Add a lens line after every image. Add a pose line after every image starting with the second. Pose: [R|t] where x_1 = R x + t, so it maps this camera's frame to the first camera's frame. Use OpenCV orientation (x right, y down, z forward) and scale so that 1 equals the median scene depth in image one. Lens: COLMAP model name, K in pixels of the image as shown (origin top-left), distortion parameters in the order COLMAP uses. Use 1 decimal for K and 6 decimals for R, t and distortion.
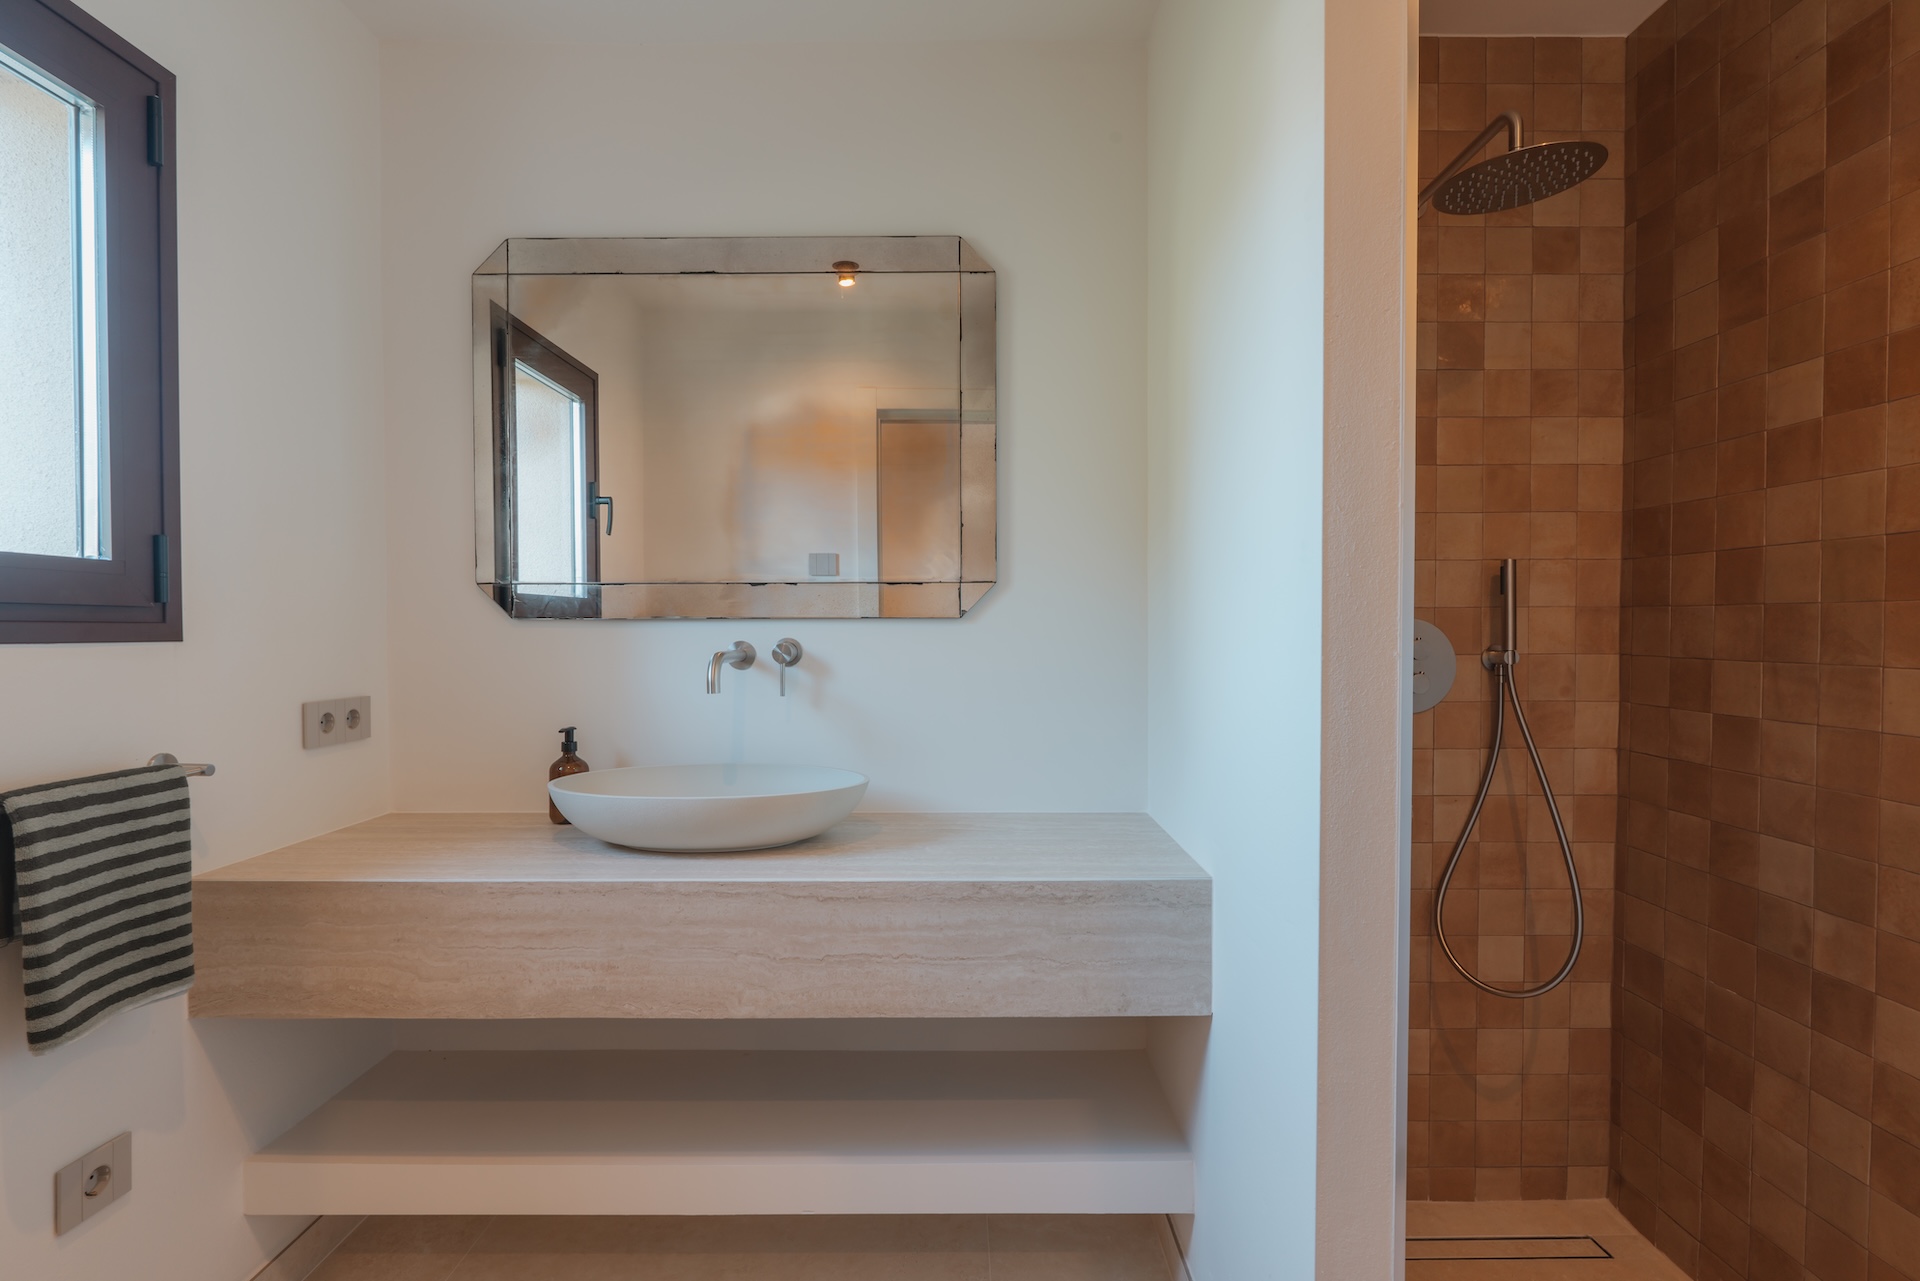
lens RADIAL K [[874.9, 0, 960.0], [0, 874.9, 640.5], [0, 0, 1]] dist [-0.007575, -0.000138]
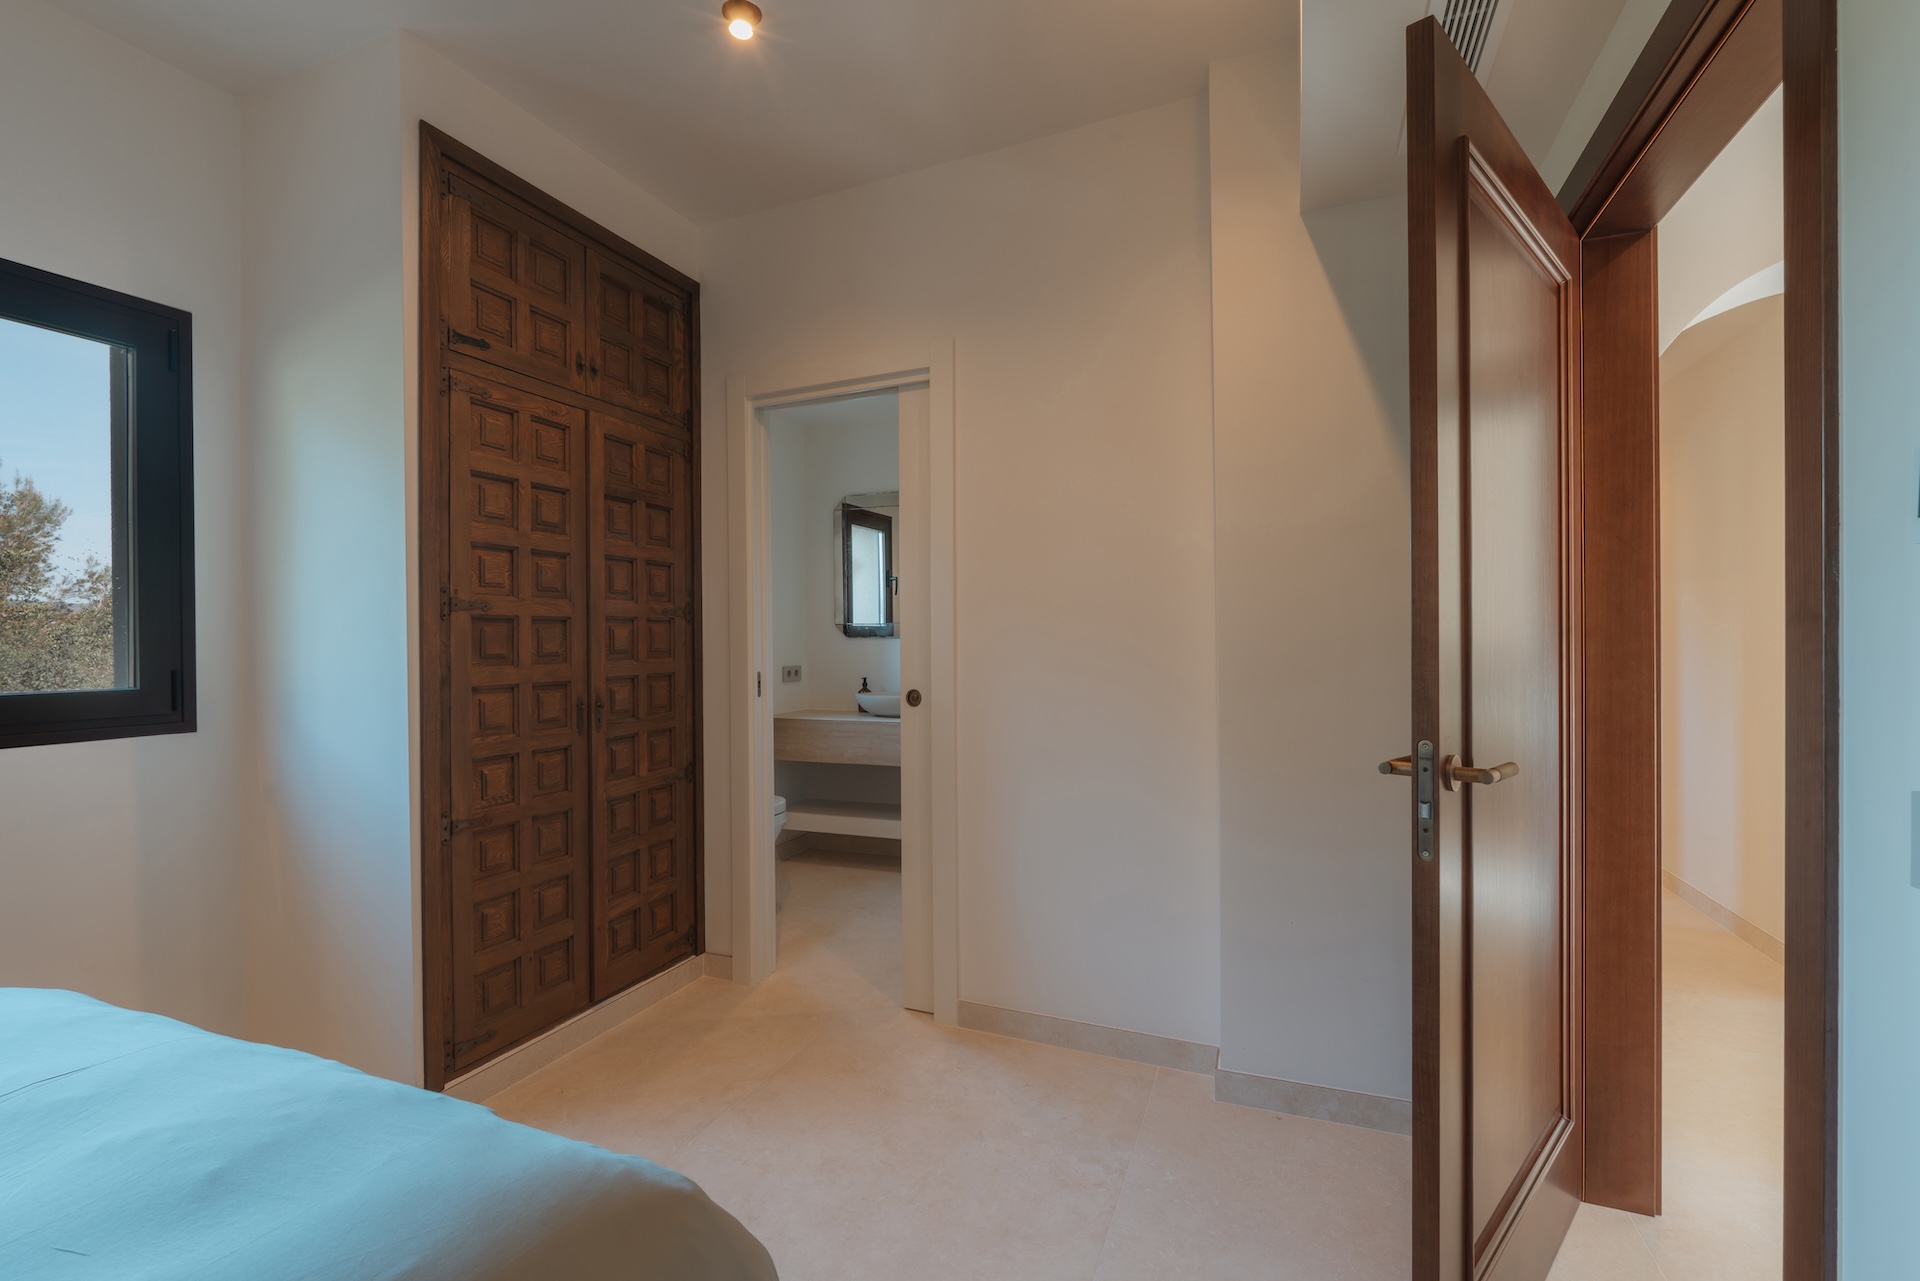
lens RADIAL K [[820.1, 0, 960.0], [0, 820.1, 640.5], [0, 0, 1]] dist [0.002106, -0.012631]
pose [[0.931211, -0.009600, -0.364355, 0.984005], [0.002674, 0.999806, -0.019507, 0.046692], [0.364471, 0.017191, 0.931056, -1.645720]]
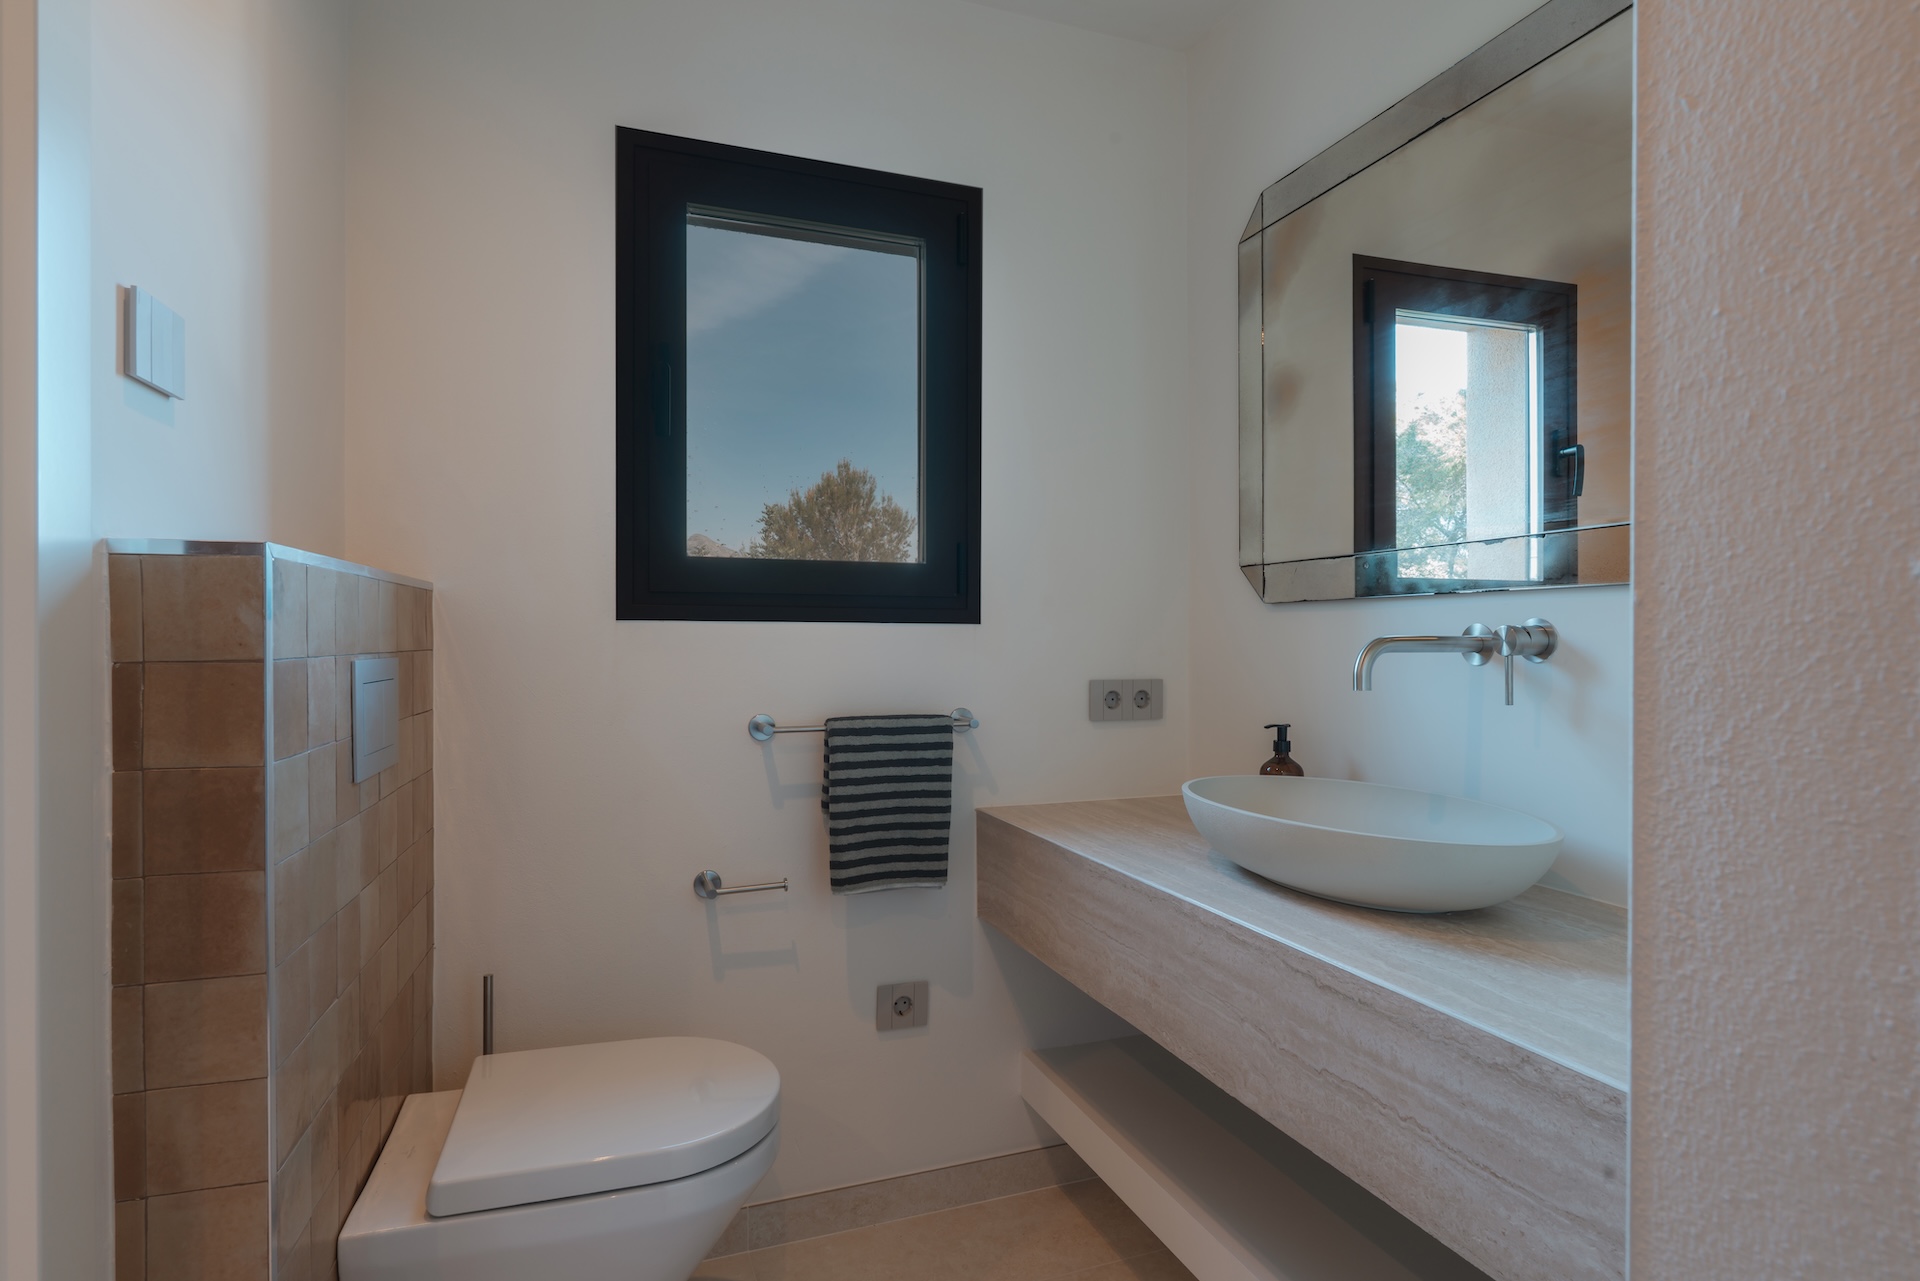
lens RADIAL K [[989.8, 0, 960.0], [0, 989.8, 640.5], [0, 0, 1]] dist [-0.003545, -0.000509]
pose [[0.351579, 0.003378, -0.936152, 0.472588], [-0.015211, 0.999882, -0.002105, 0.029515], [0.936035, 0.014980, 0.351589, 0.453481]]
